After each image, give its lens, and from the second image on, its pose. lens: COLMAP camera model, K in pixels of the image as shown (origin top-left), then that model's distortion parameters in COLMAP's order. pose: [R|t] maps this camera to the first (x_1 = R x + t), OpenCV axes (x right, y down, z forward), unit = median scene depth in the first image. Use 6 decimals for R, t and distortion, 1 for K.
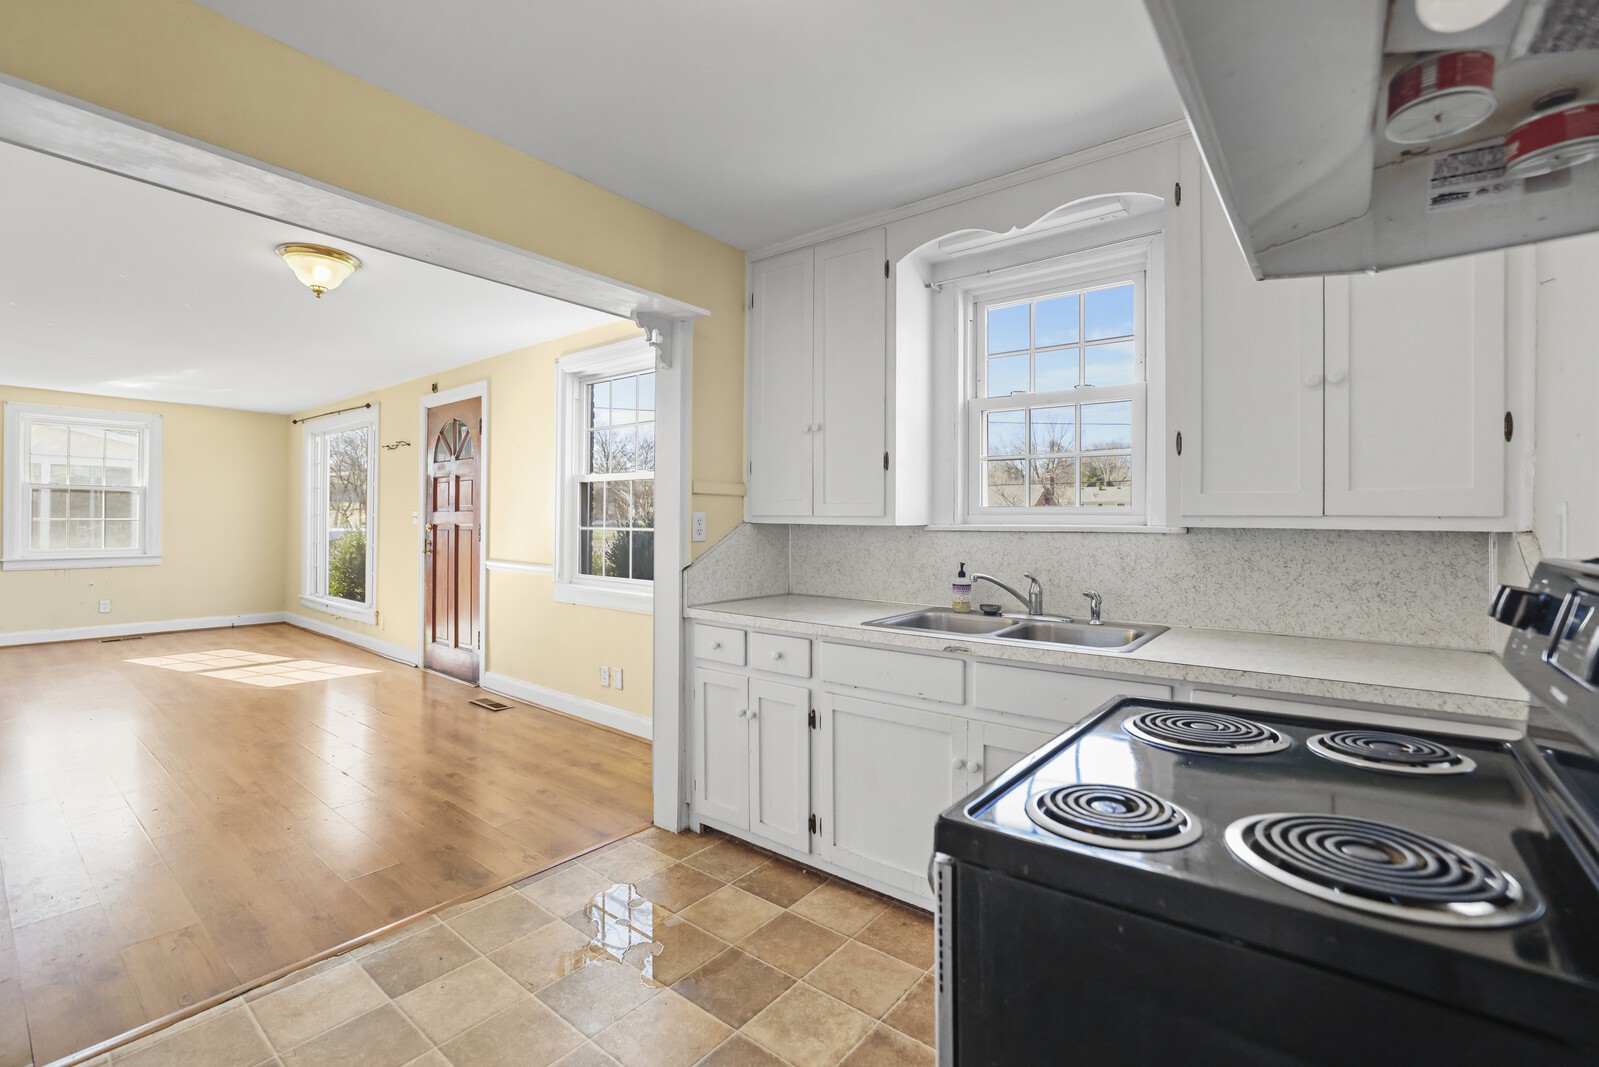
lens RADIAL K [[742.6, 0, 791.1], [0, 742.6, 517.8], [0, 0, 1]] dist [-0.053709, 0.036640]
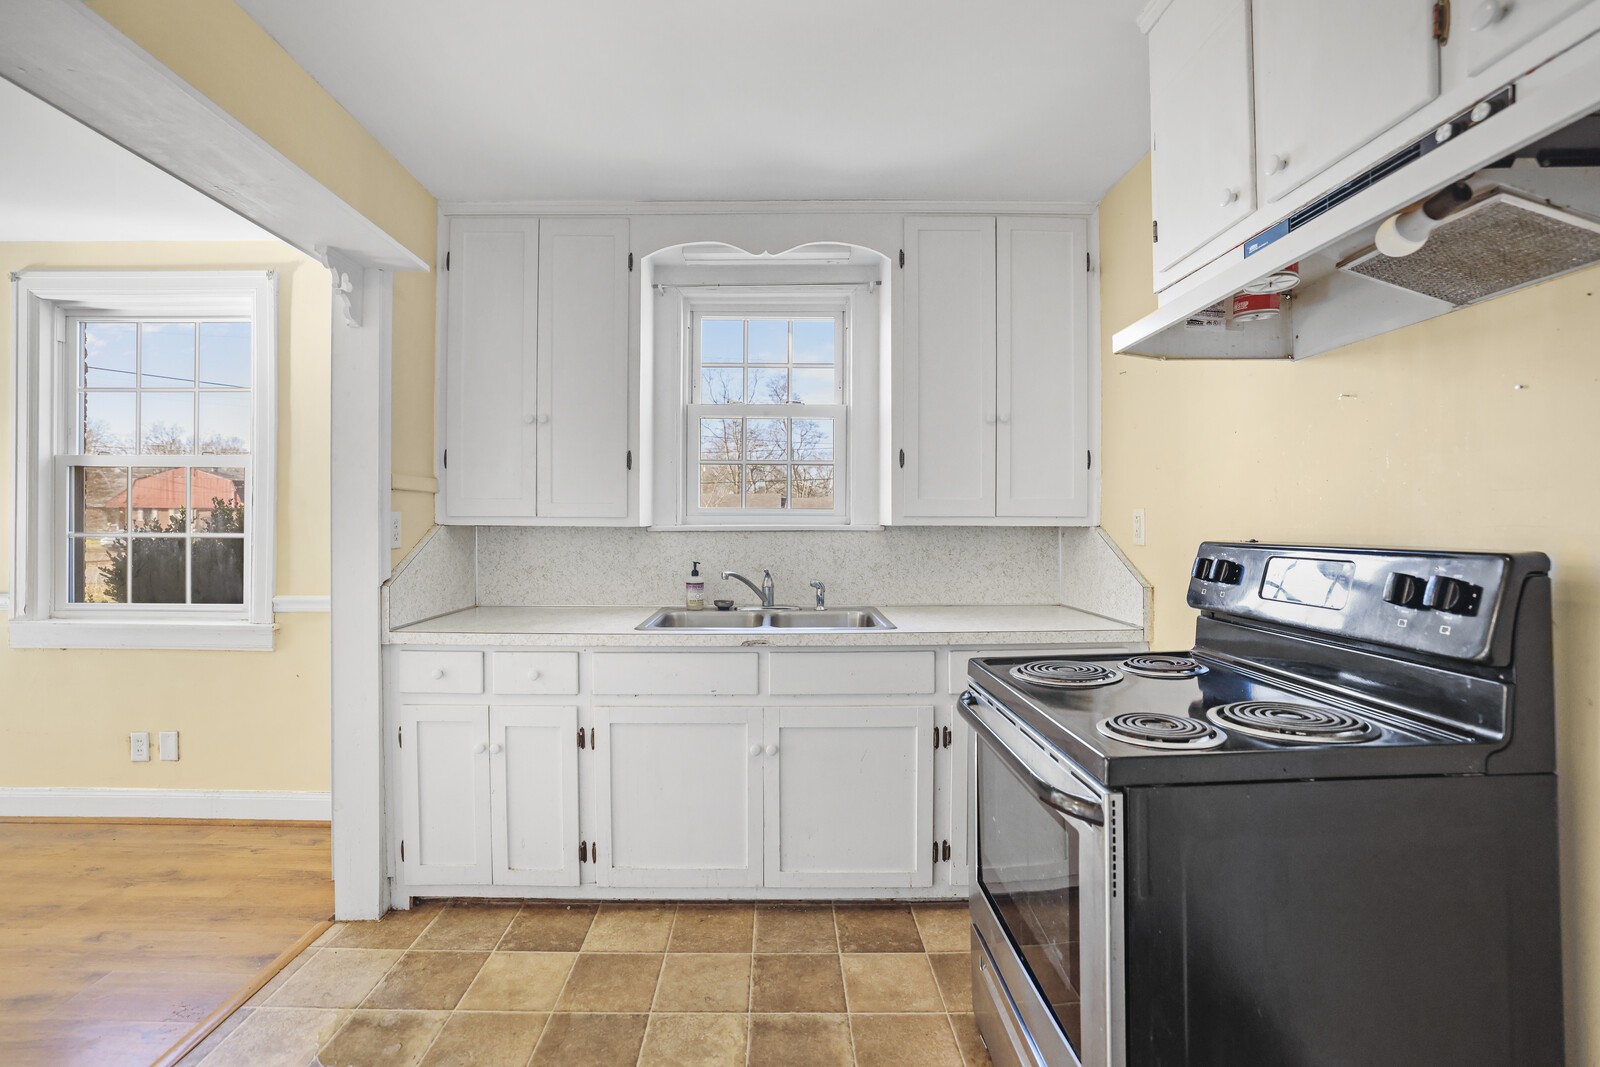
lens RADIAL K [[721.3, 0, 807.9], [0, 721.3, 524.9], [0, 0, 1]] dist [-0.036830, 0.013448]
pose [[0.761881, -0.008471, 0.647662, -0.310732], [0.002175, 0.999942, 0.010520, -0.001356], [-0.647714, -0.006606, 0.761855, 0.133606]]
